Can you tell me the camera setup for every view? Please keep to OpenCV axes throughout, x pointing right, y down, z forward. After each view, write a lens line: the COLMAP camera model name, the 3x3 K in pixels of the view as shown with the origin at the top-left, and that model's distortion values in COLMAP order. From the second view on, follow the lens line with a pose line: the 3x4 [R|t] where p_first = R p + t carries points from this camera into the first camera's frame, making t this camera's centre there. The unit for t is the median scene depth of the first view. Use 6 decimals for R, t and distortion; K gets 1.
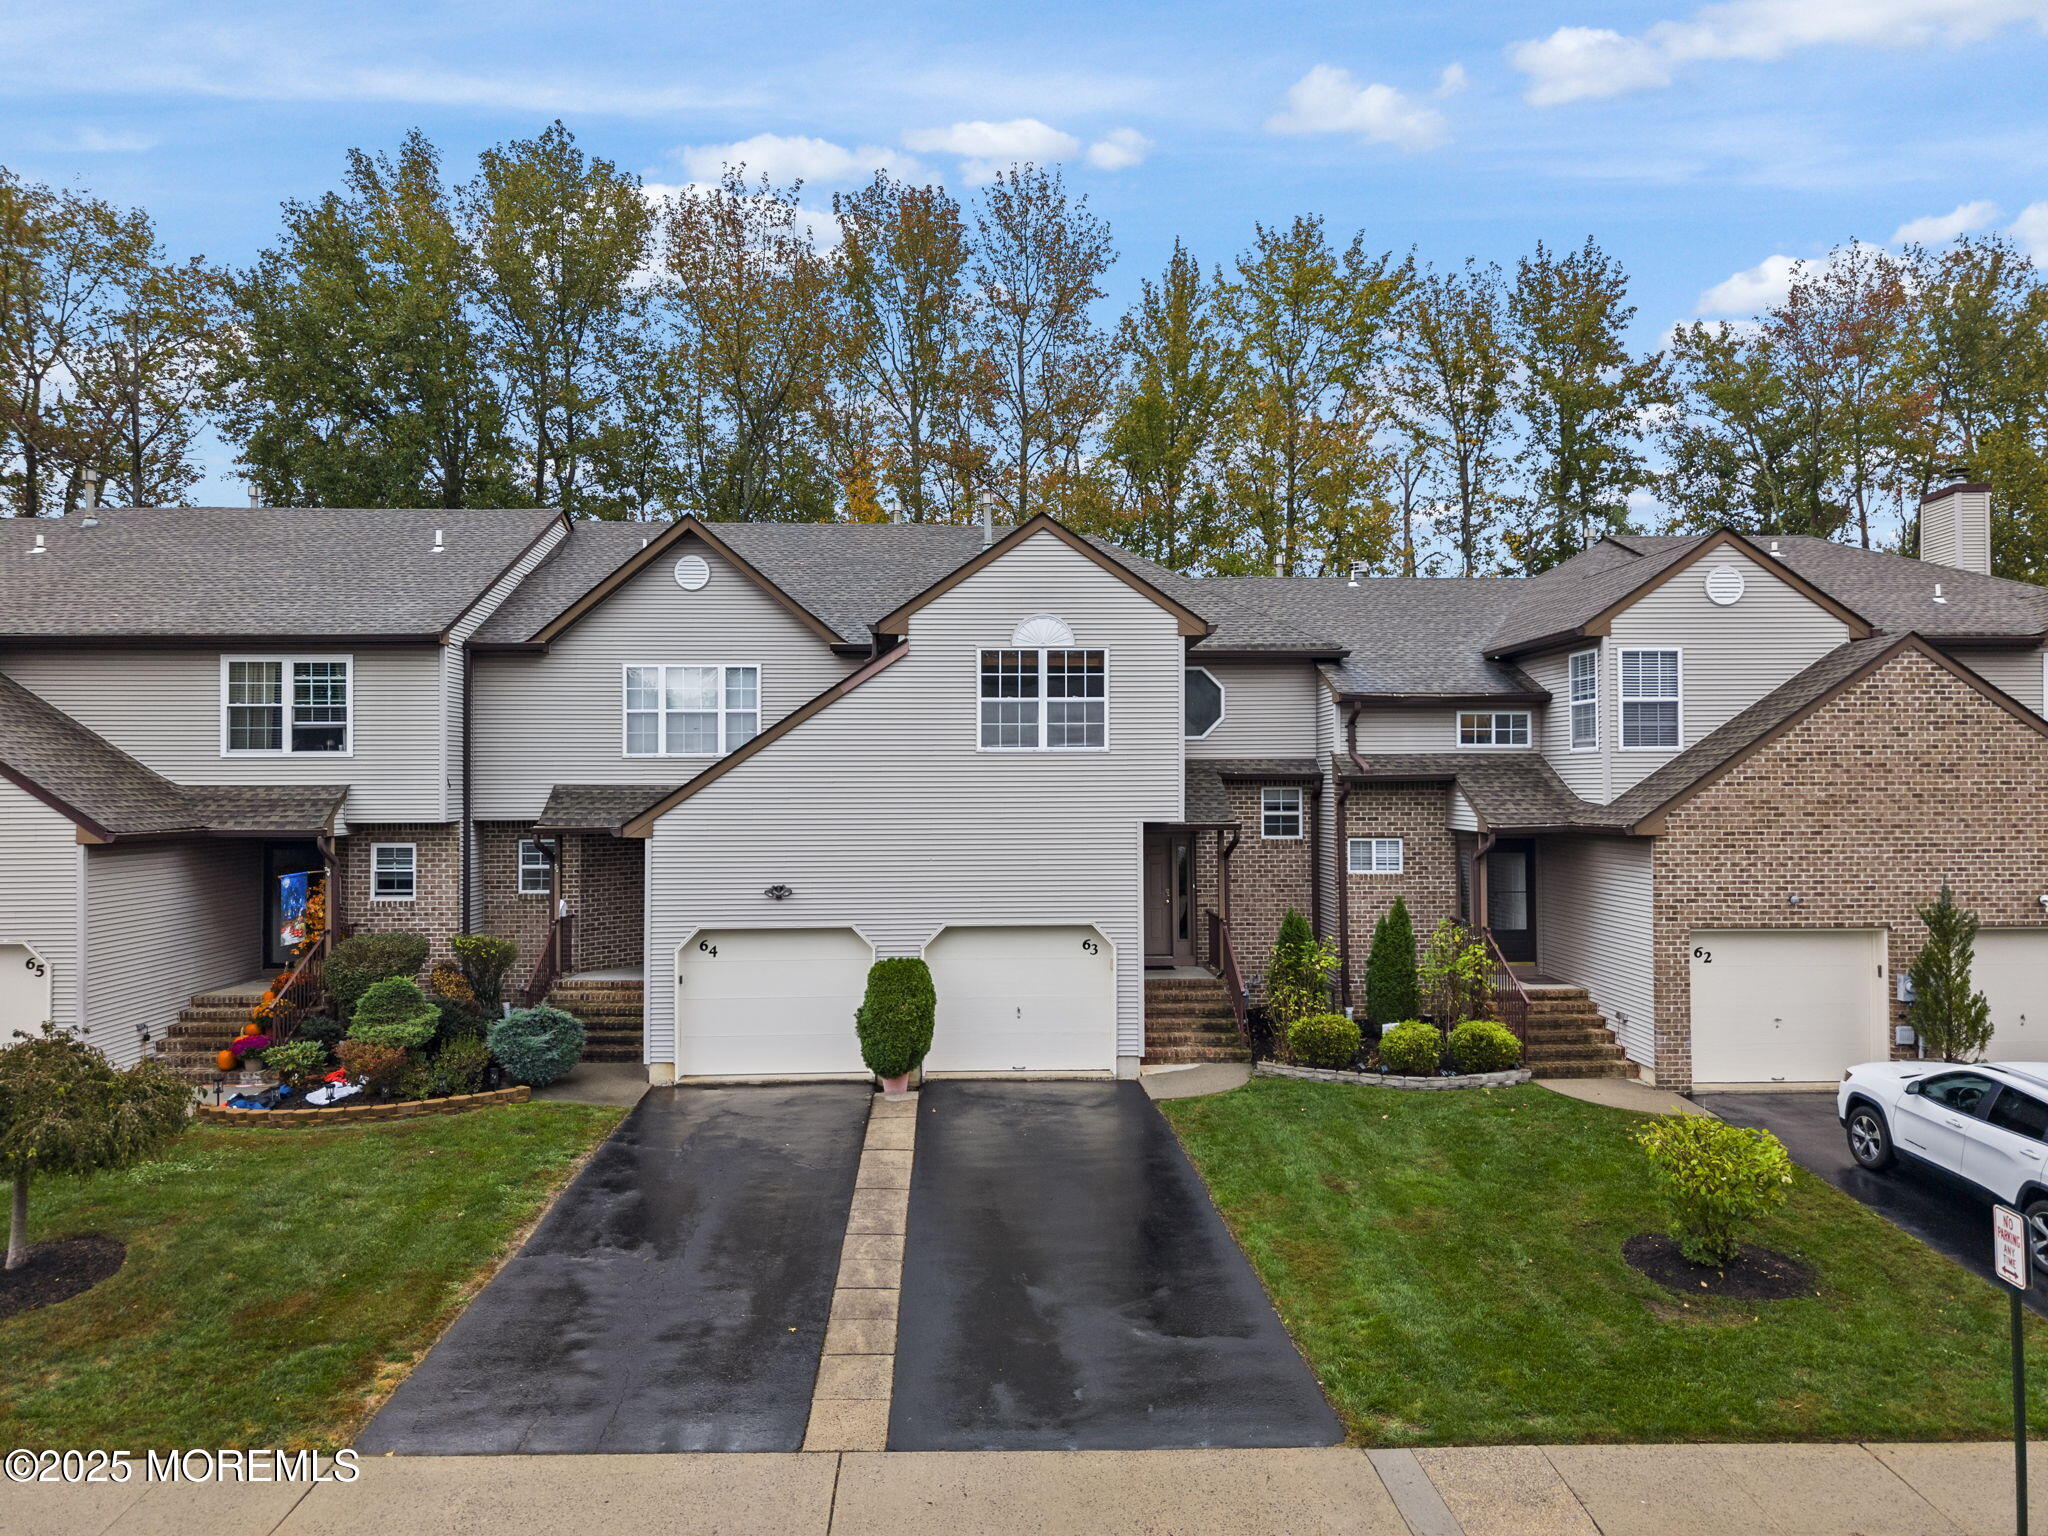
lens RADIAL K [[1396.9, 0, 1024.3], [0, 1396.9, 773.4], [0, 0, 1]] dist [0.019451, -0.027821]
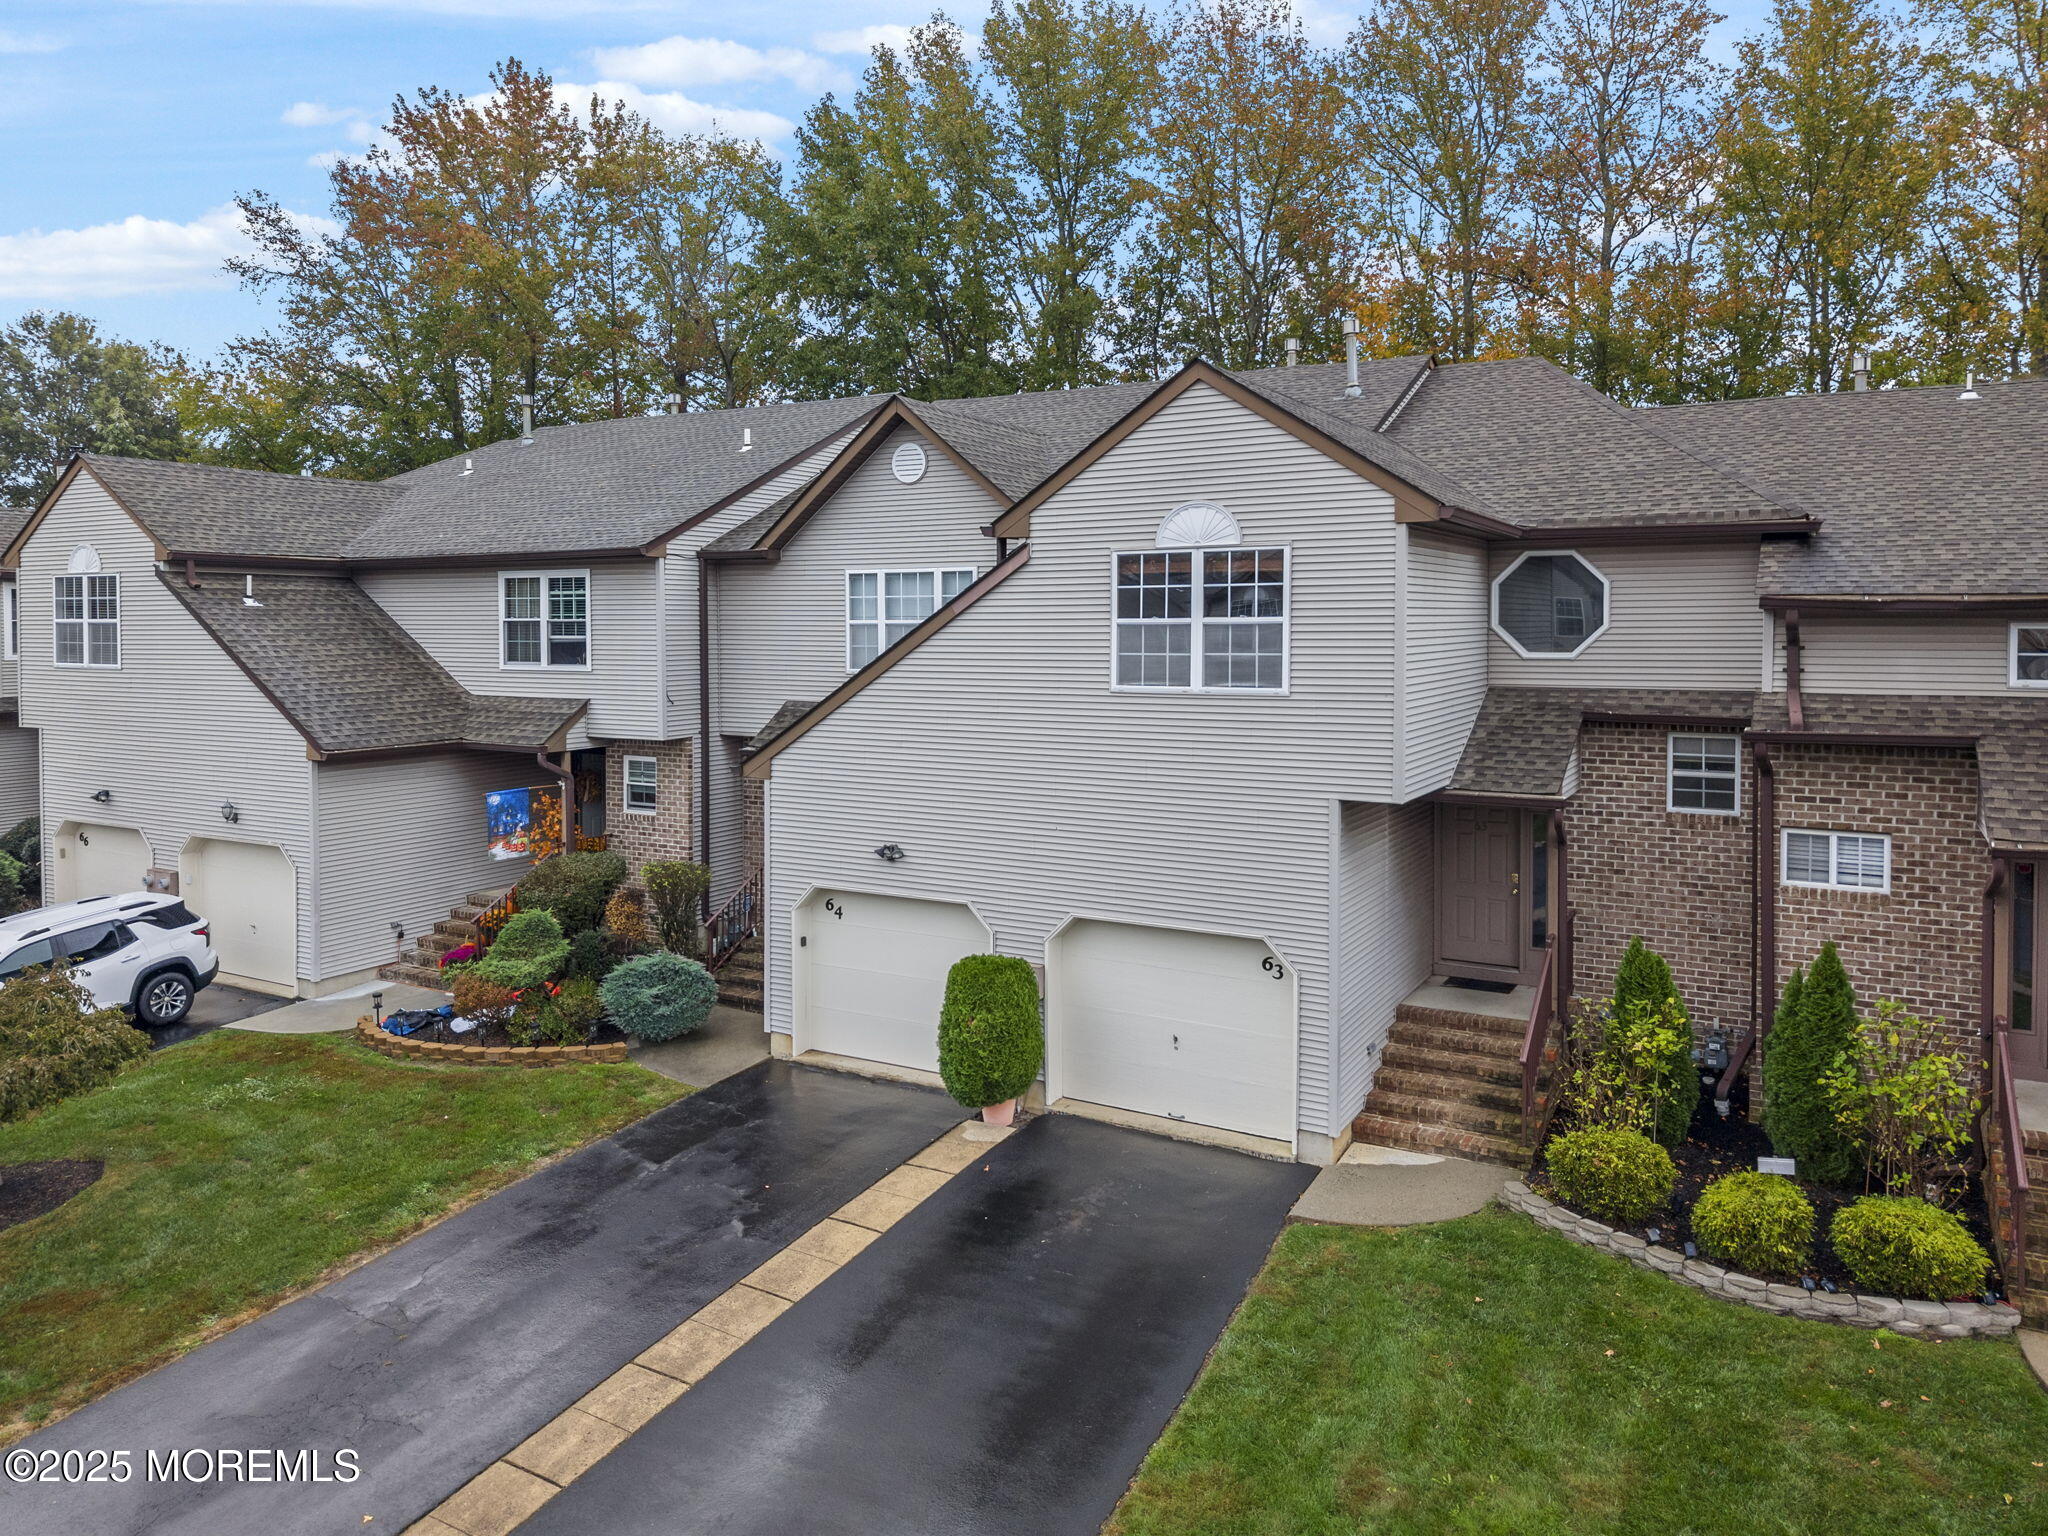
lens RADIAL K [[1396.9, 0, 945.4], [0, 1396.9, 667.7], [0, 0, 1]] dist [0.019451, -0.027821]
pose [[0.837220, 0.020429, -0.546484, 0.280933], [-0.000301, 0.999319, 0.036896, -0.051675], [0.546865, -0.030725, 0.836657, 0.304303]]
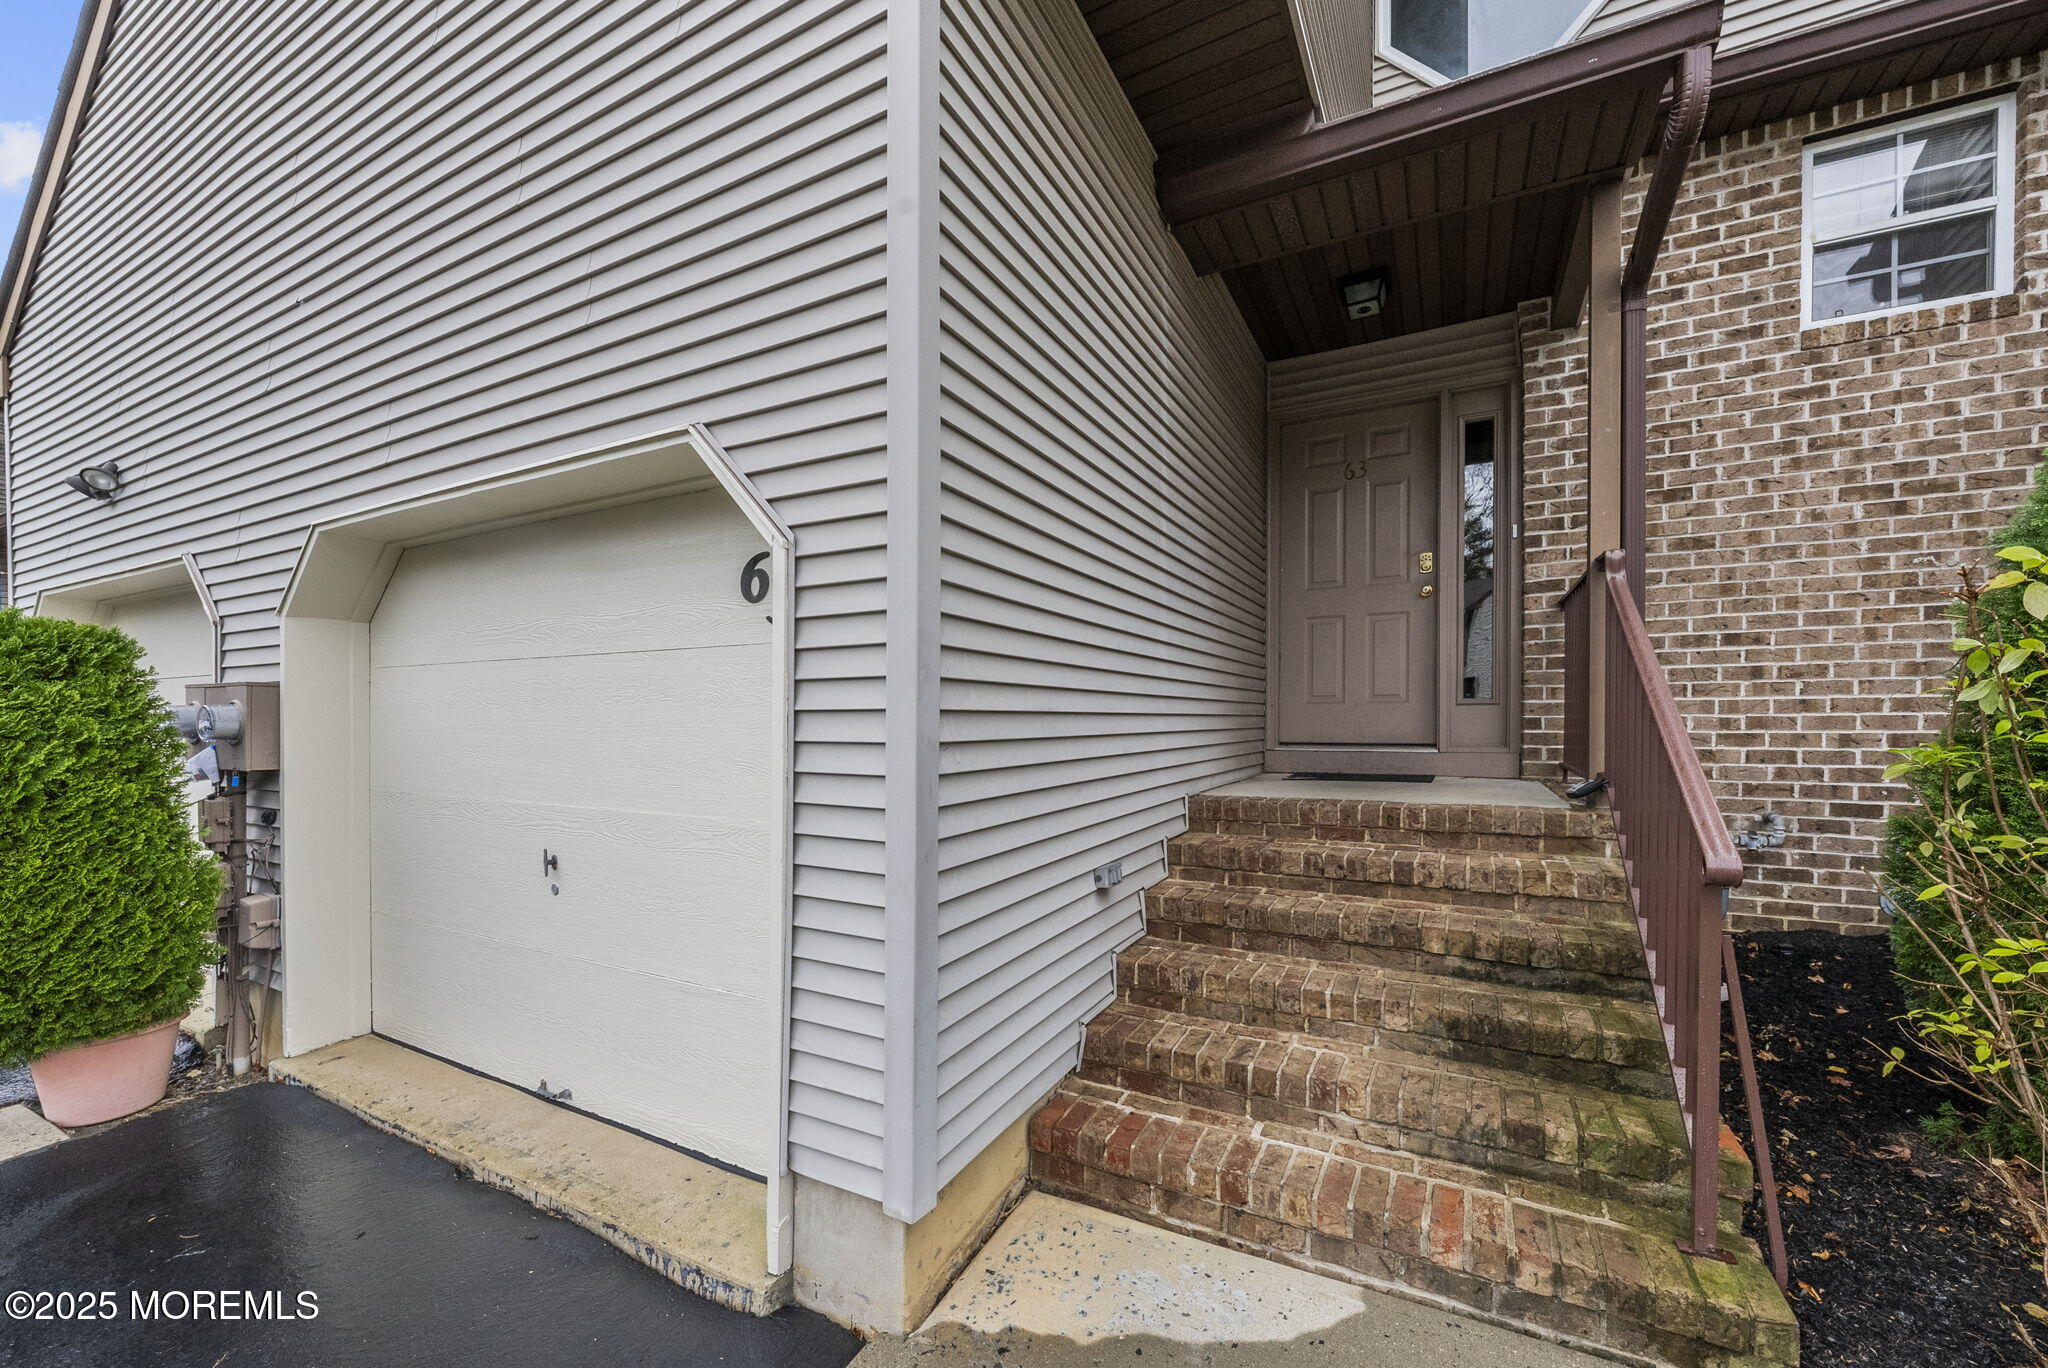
lens RADIAL K [[840.4, 0, 983.3], [0, 840.4, 696.0], [0, 0, 1]] dist [-0.008548, -0.000470]
pose [[0.857863, -0.001506, -0.513877, 0.134035], [0.001158, 0.999999, -0.000998, 0.135125], [0.513878, 0.000262, 0.857863, 0.873745]]
